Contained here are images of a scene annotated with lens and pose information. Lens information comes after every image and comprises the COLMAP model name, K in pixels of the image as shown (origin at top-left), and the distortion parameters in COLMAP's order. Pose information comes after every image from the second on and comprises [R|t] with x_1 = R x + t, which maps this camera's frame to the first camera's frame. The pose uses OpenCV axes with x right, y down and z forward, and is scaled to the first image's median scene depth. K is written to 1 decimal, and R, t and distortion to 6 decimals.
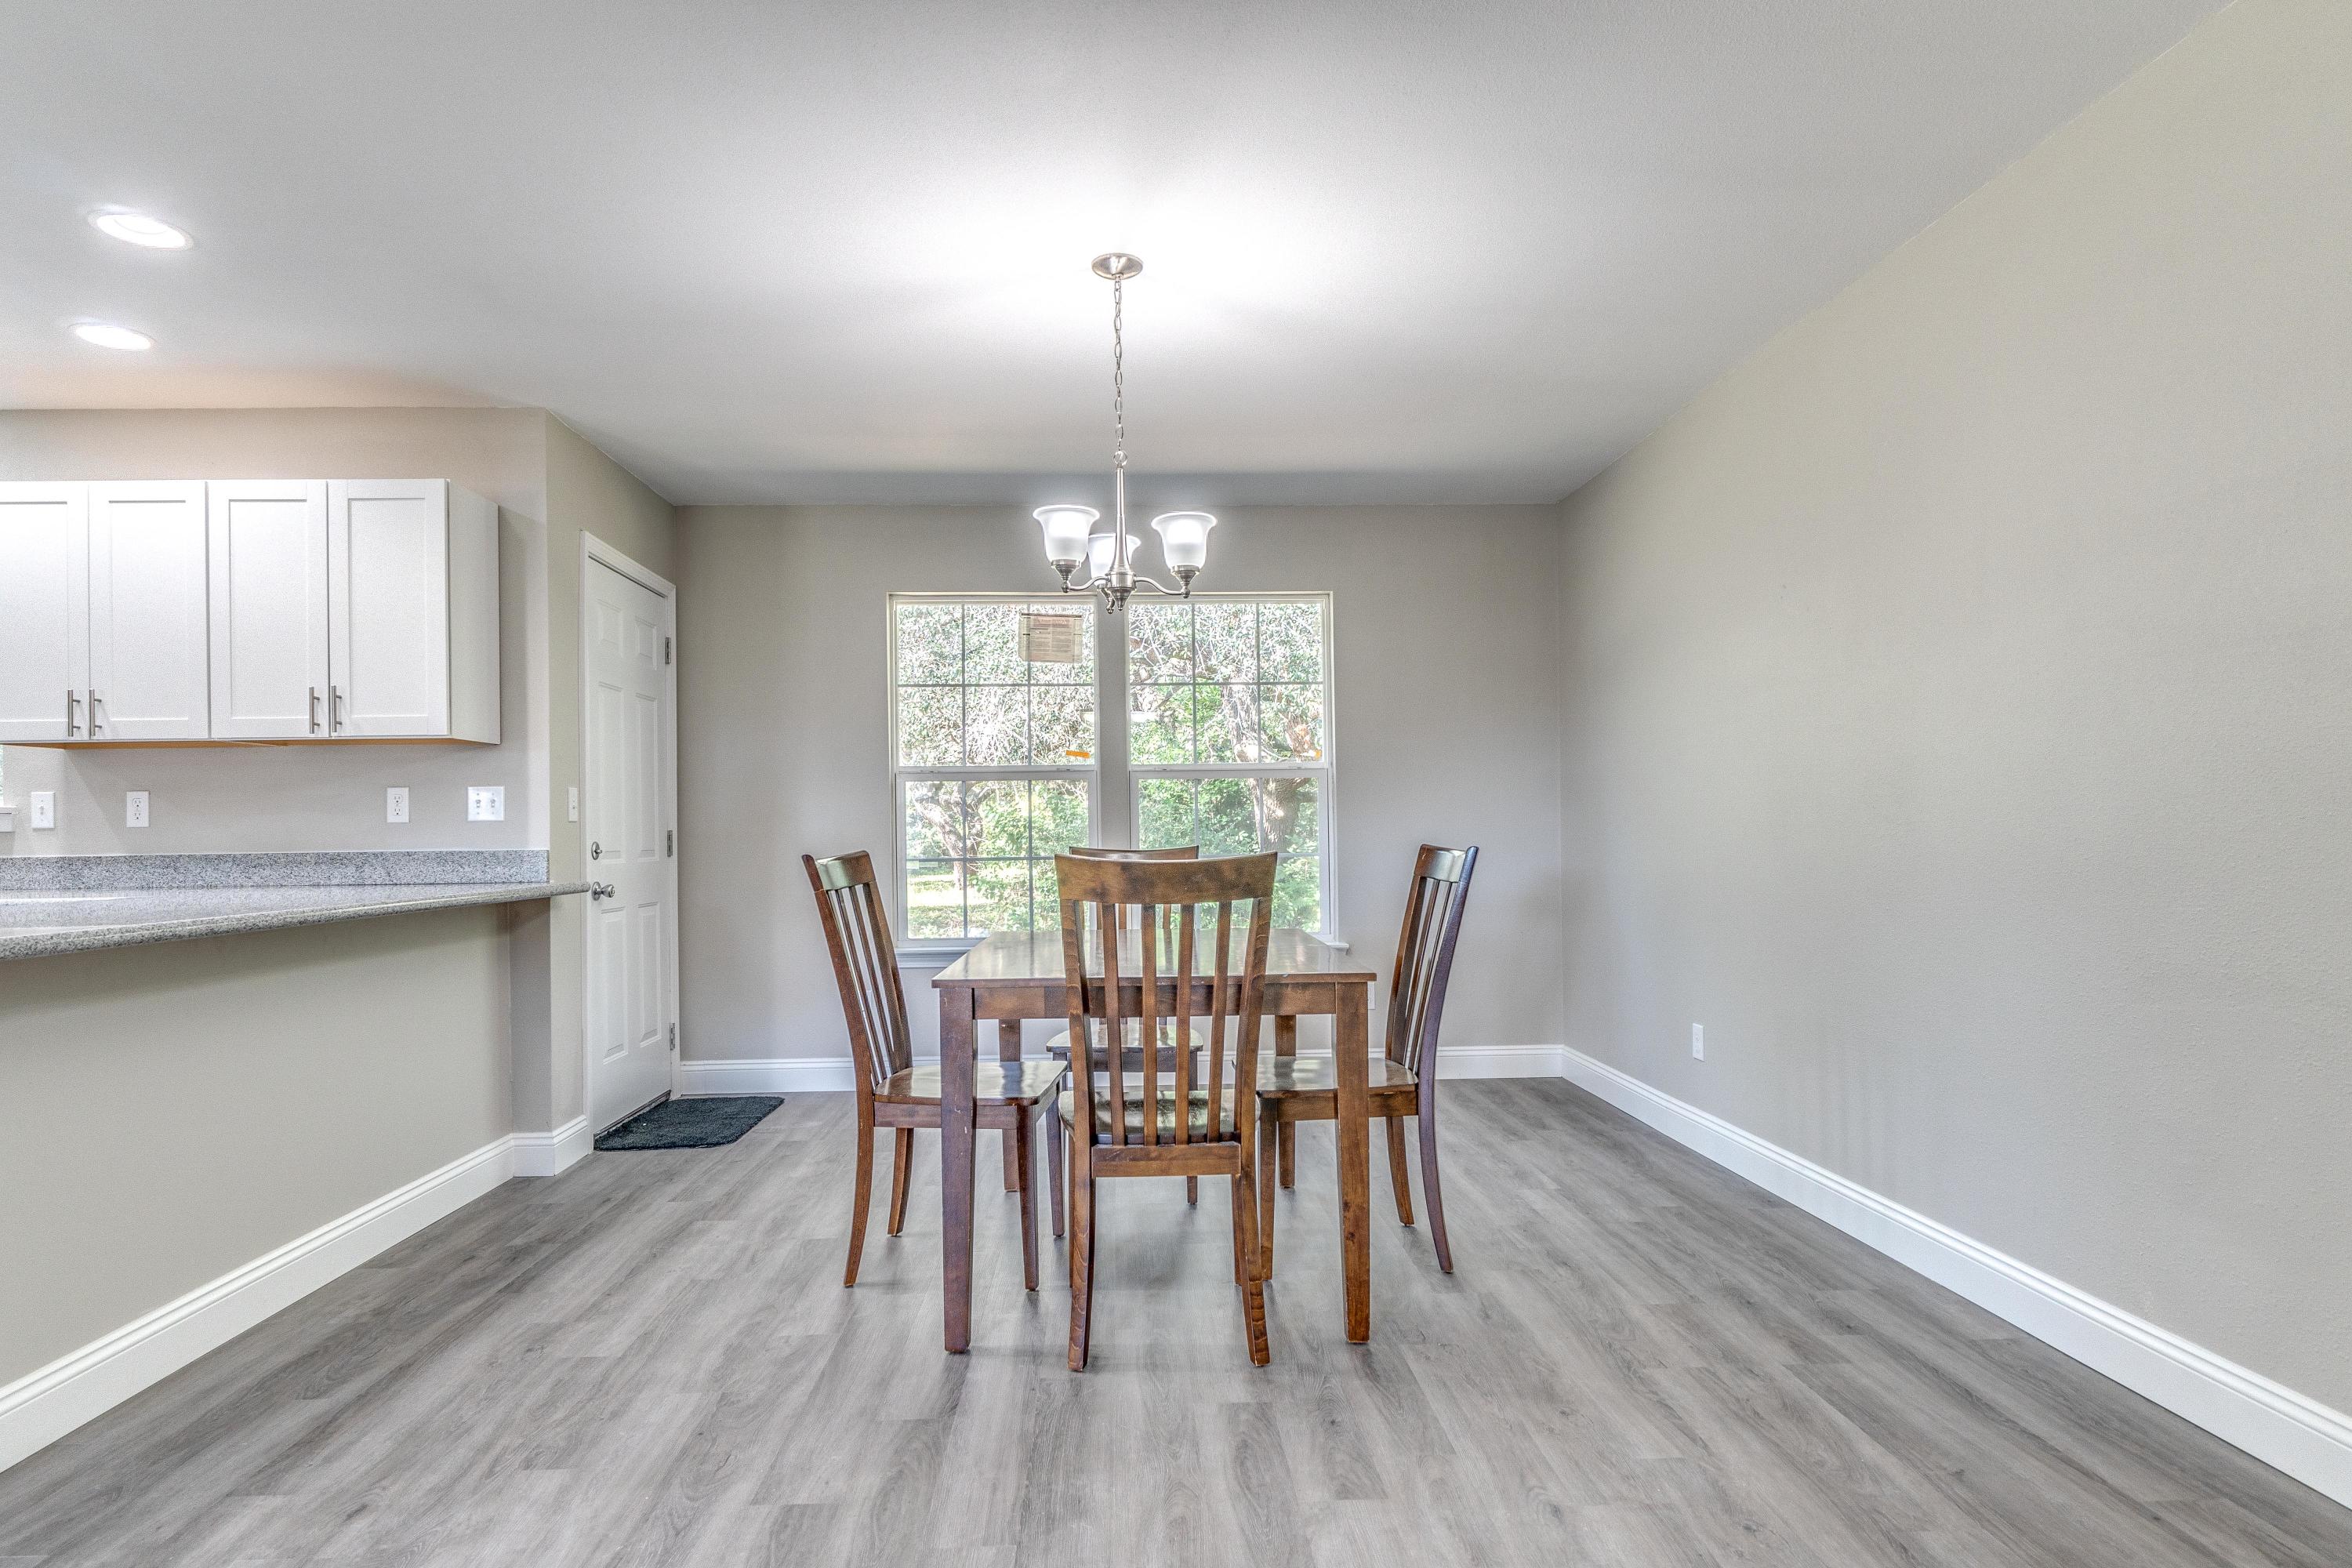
lens RADIAL K [[1241.2, 0, 1146.5], [0, 1241.2, 823.6], [0, 0, 1]] dist [-0.002934, -0.001229]
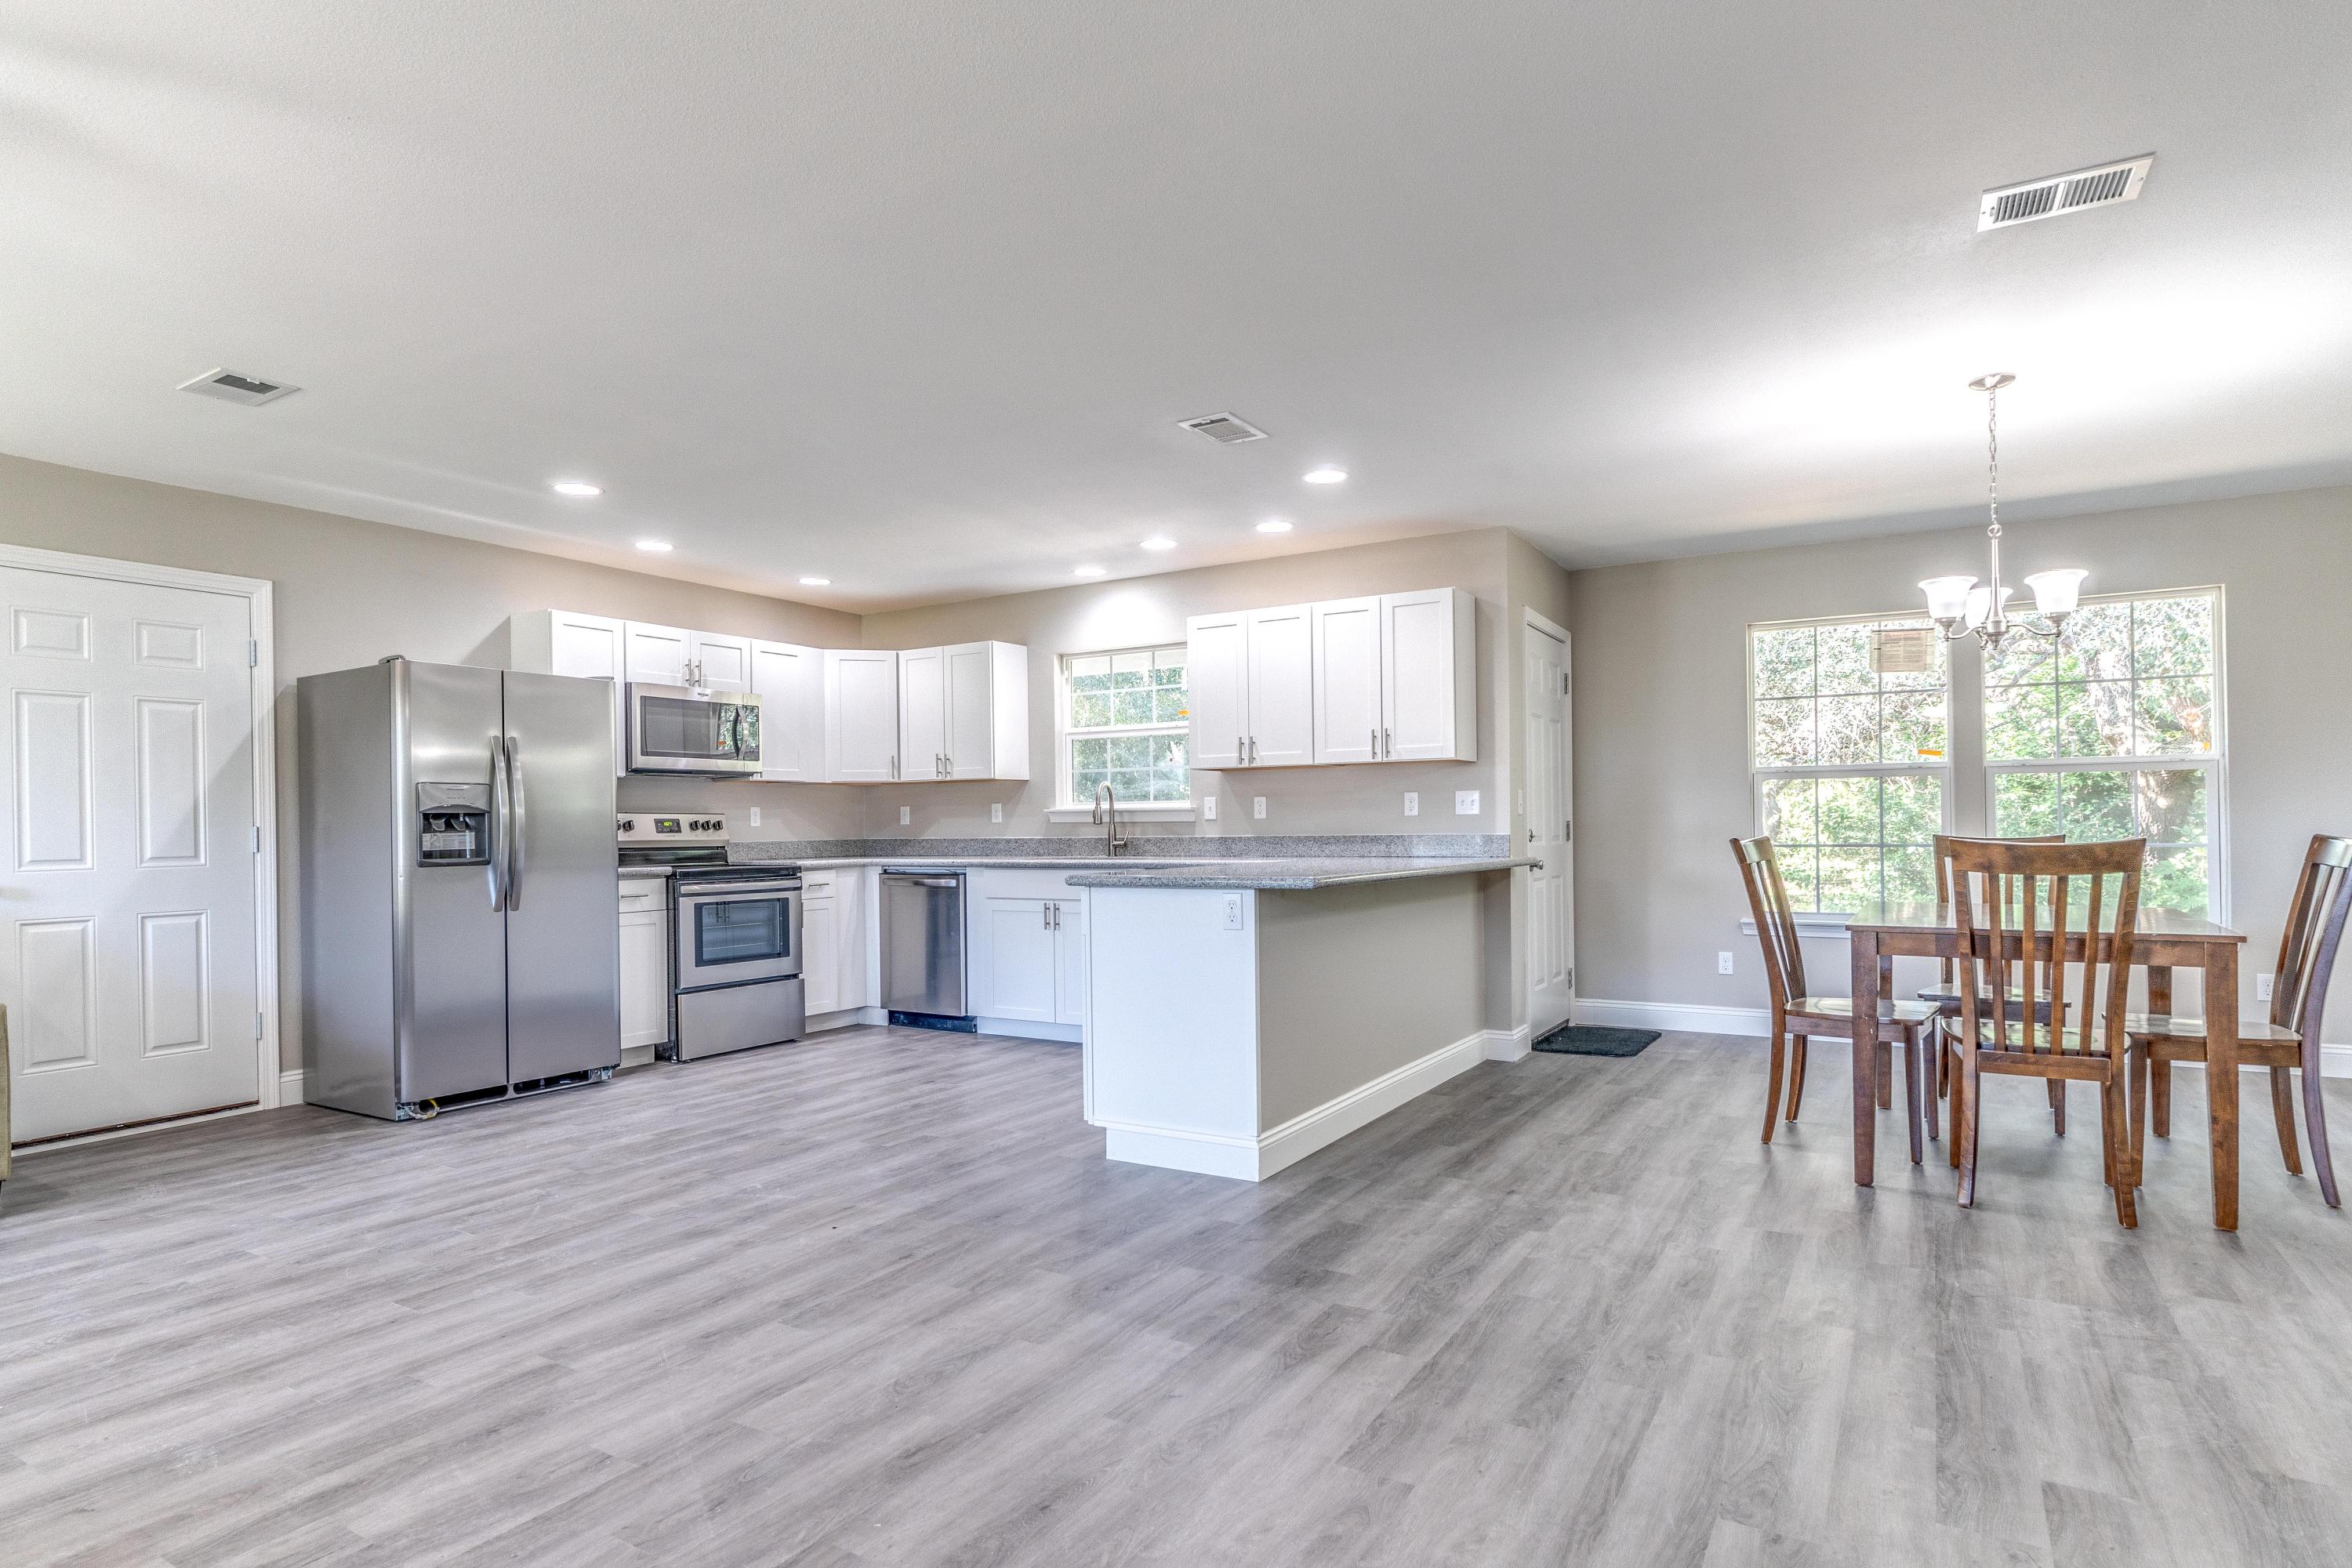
lens RADIAL K [[1241.2, 0, 1175.8], [0, 1241.2, 822.1], [0, 0, 1]] dist [-0.002934, -0.001229]
pose [[0.841152, 0.001445, -0.540797, -0.034559], [0.002069, 0.999981, 0.005889, -0.002669], [0.540795, -0.006073, 0.841132, -0.458284]]
